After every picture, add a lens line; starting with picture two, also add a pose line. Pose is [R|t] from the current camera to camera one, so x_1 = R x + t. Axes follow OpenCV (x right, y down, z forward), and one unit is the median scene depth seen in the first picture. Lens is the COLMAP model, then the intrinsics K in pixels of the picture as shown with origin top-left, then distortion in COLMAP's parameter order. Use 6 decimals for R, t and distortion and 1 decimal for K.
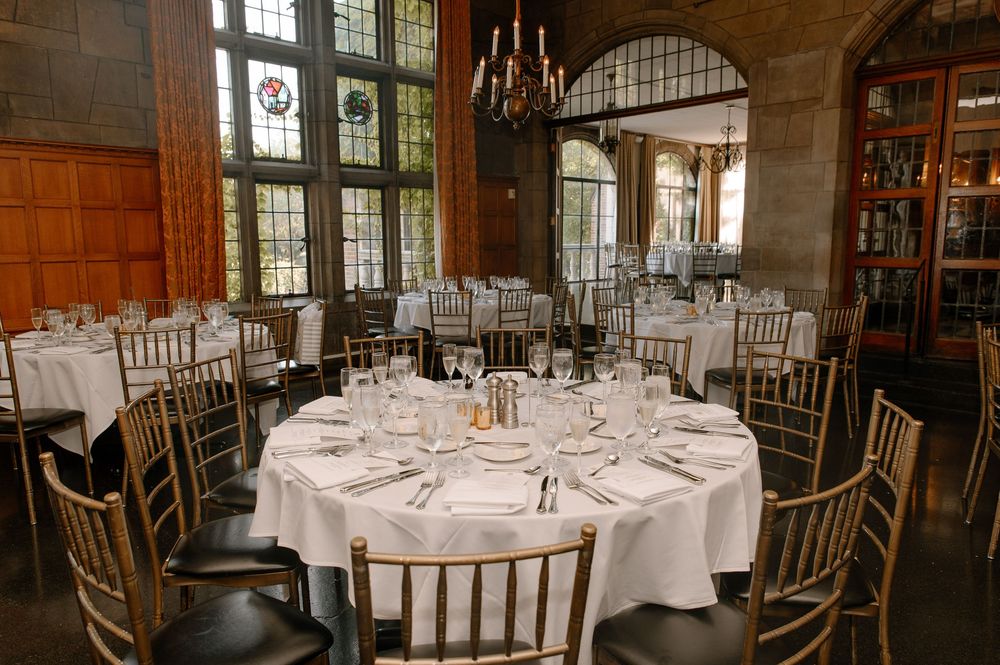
lens RADIAL K [[680.9, 0, 480.2], [0, 680.9, 331.7], [0, 0, 1]] dist [0.002428, 0.008540]
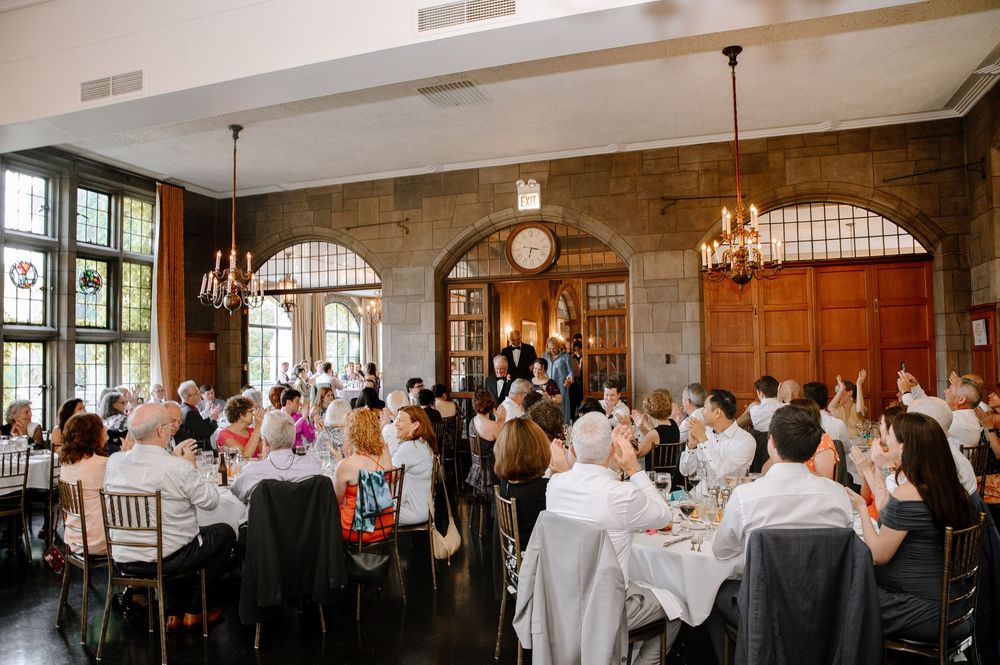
lens RADIAL K [[680.9, 0, 473.0], [0, 680.9, 330.8], [0, 0, 1]] dist [0.002428, 0.008540]
pose [[0.896185, 0.025138, 0.442968, -0.100803], [0.058829, 0.982846, -0.174795, 0.027248], [-0.439763, 0.182708, 0.879333, -0.425826]]
